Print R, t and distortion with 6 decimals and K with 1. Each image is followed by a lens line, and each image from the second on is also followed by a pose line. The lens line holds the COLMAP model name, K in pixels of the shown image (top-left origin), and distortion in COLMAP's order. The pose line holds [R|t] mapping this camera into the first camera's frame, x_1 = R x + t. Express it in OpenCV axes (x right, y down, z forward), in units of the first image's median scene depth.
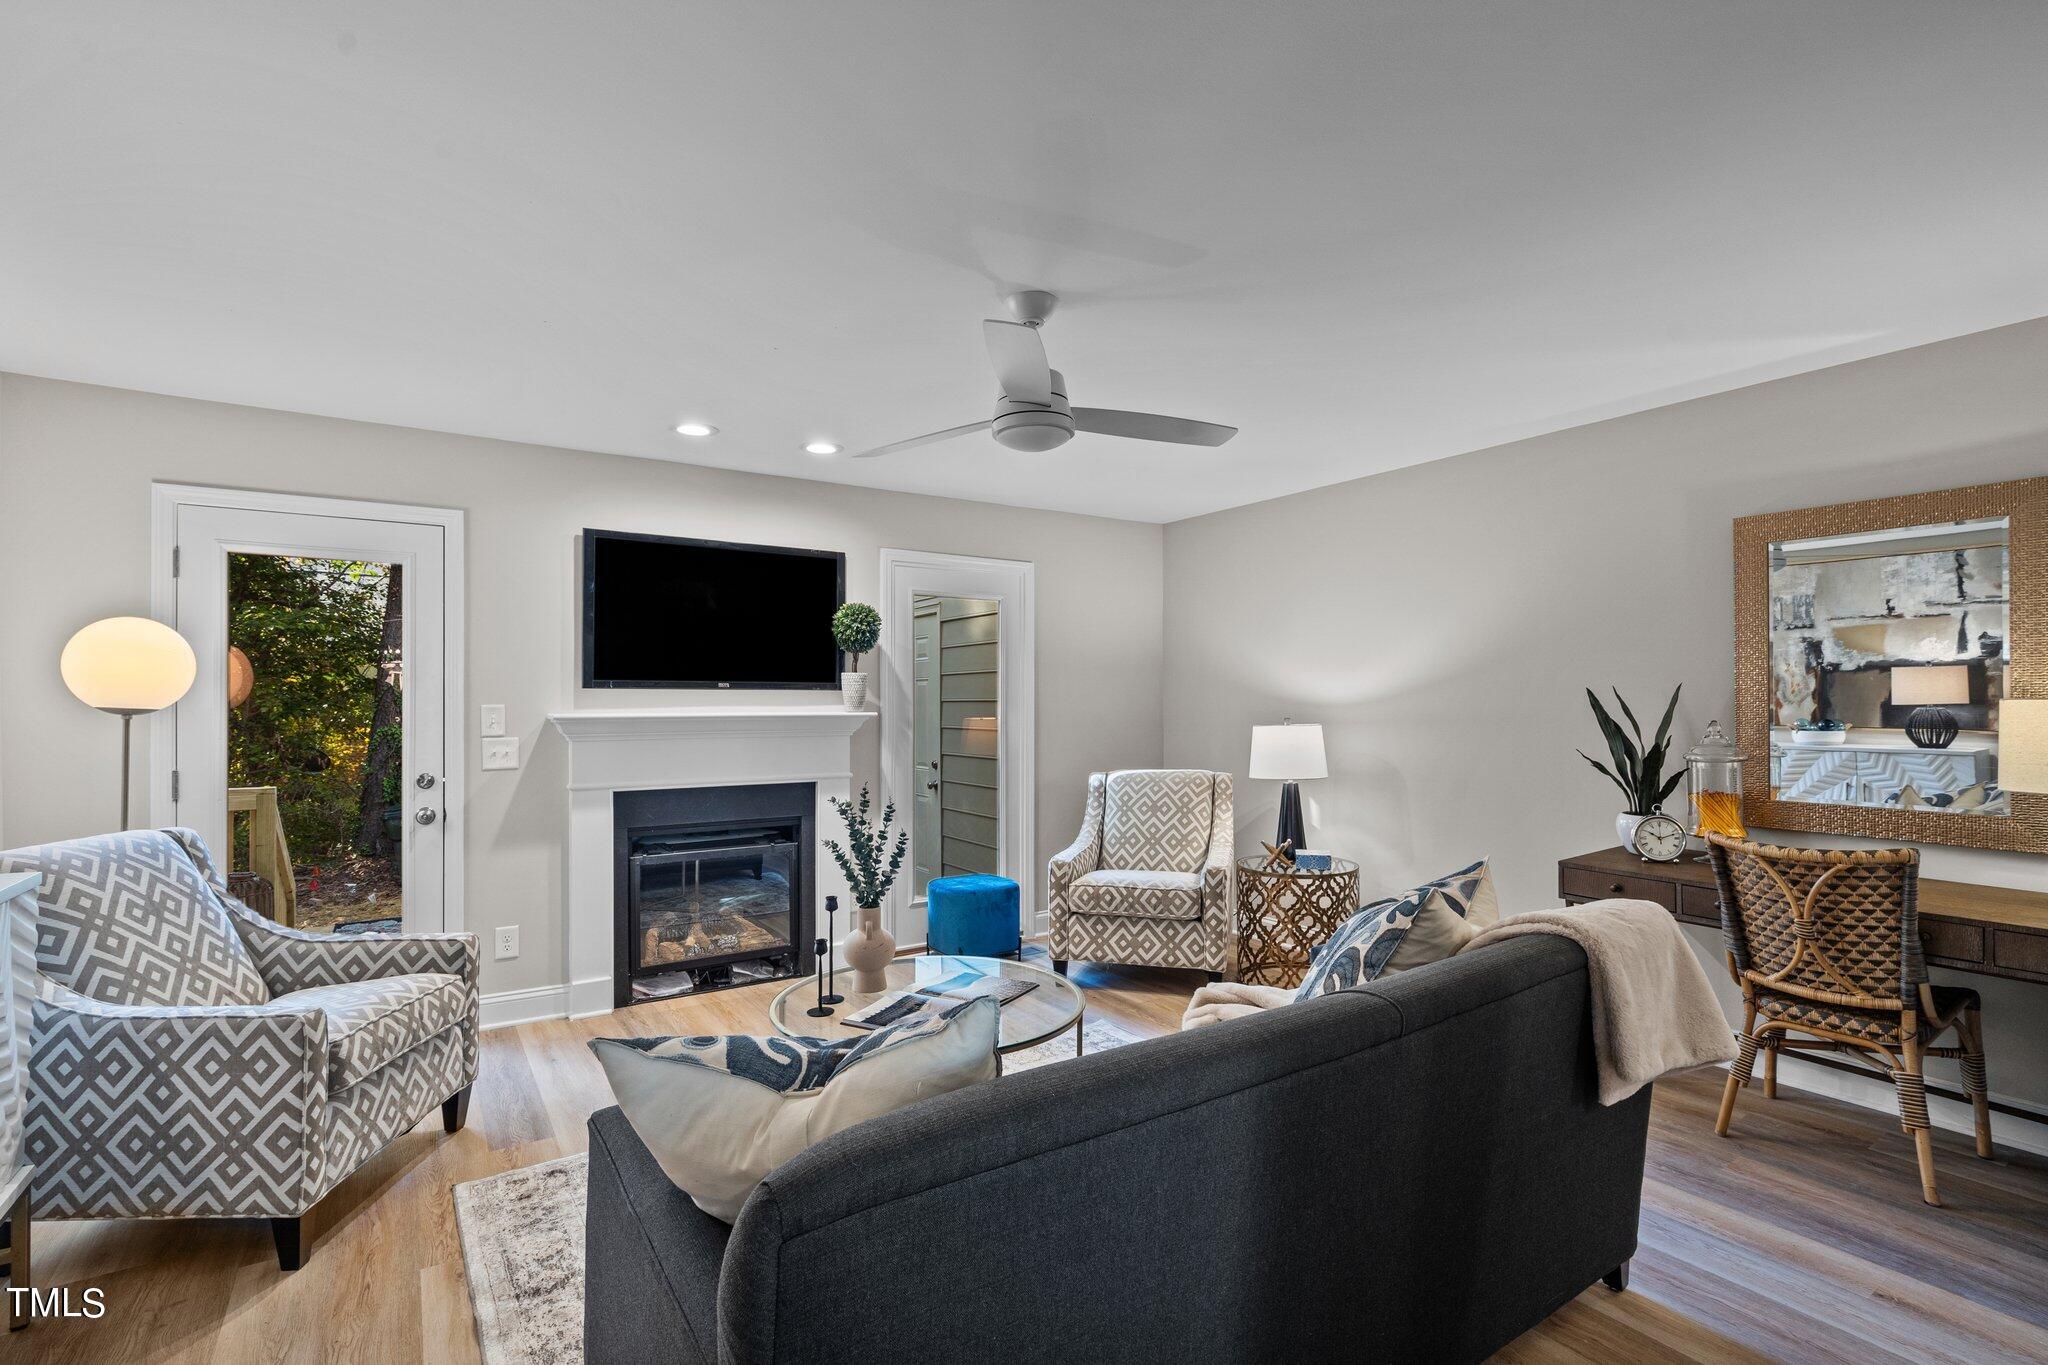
lens RADIAL K [[946.0, 0, 1032.1], [0, 946.0, 691.8], [0, 0, 1]] dist [0.002740, 0.000586]
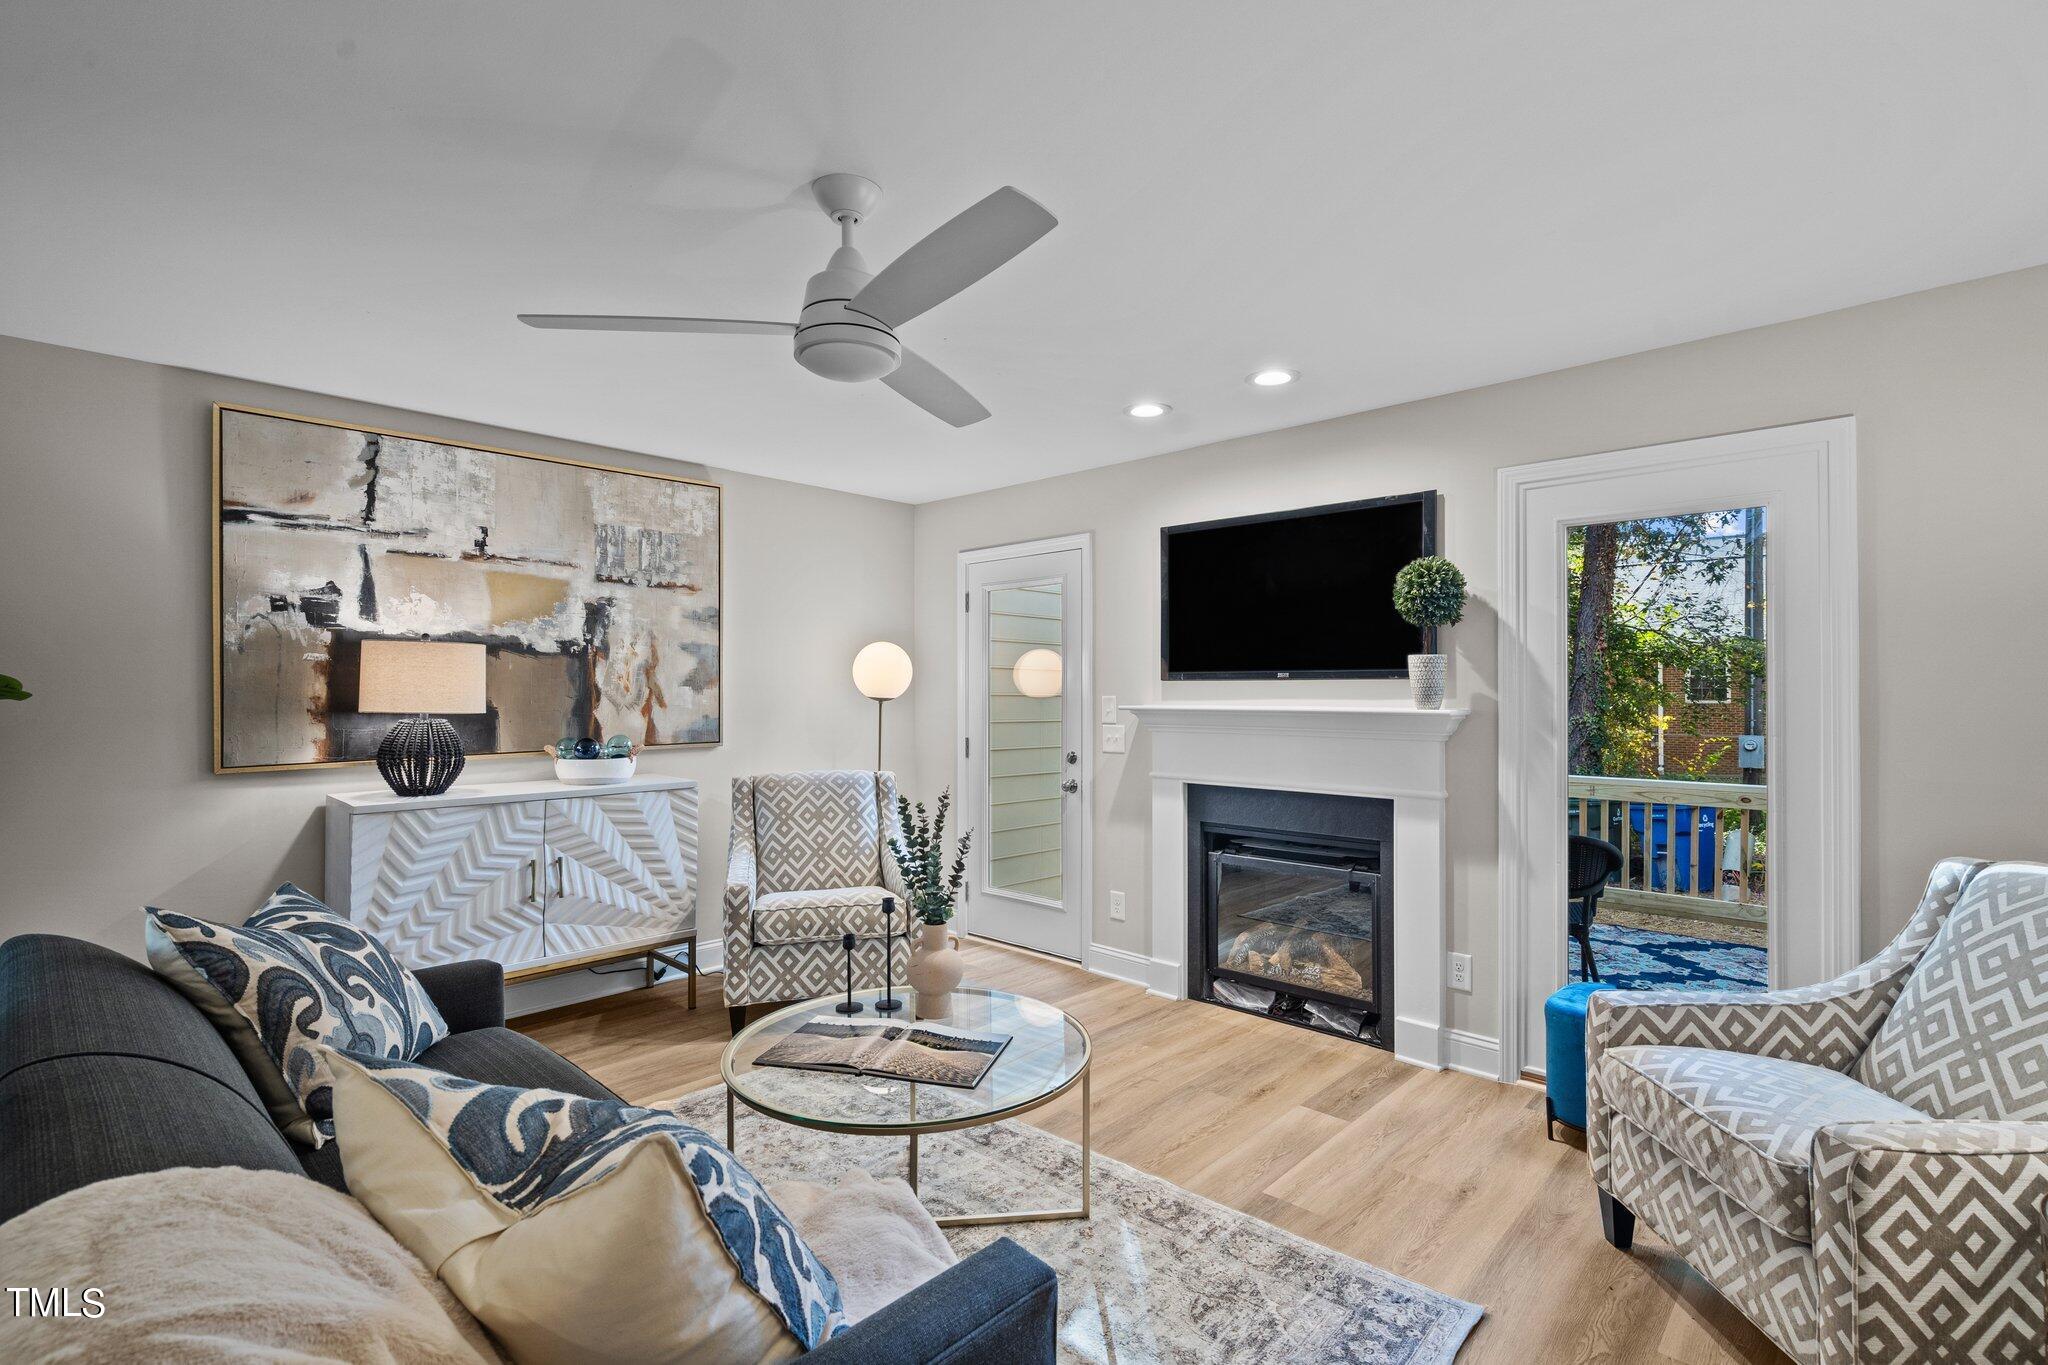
lens RADIAL K [[946.0, 0, 1032.1], [0, 946.0, 691.8], [0, 0, 1]] dist [0.002740, 0.000586]
pose [[0.243714, -0.003111, -0.969842, 0.481166], [0.006119, 0.999980, -0.001670, 0.008646], [0.969828, -0.005528, 0.243728, 0.577653]]
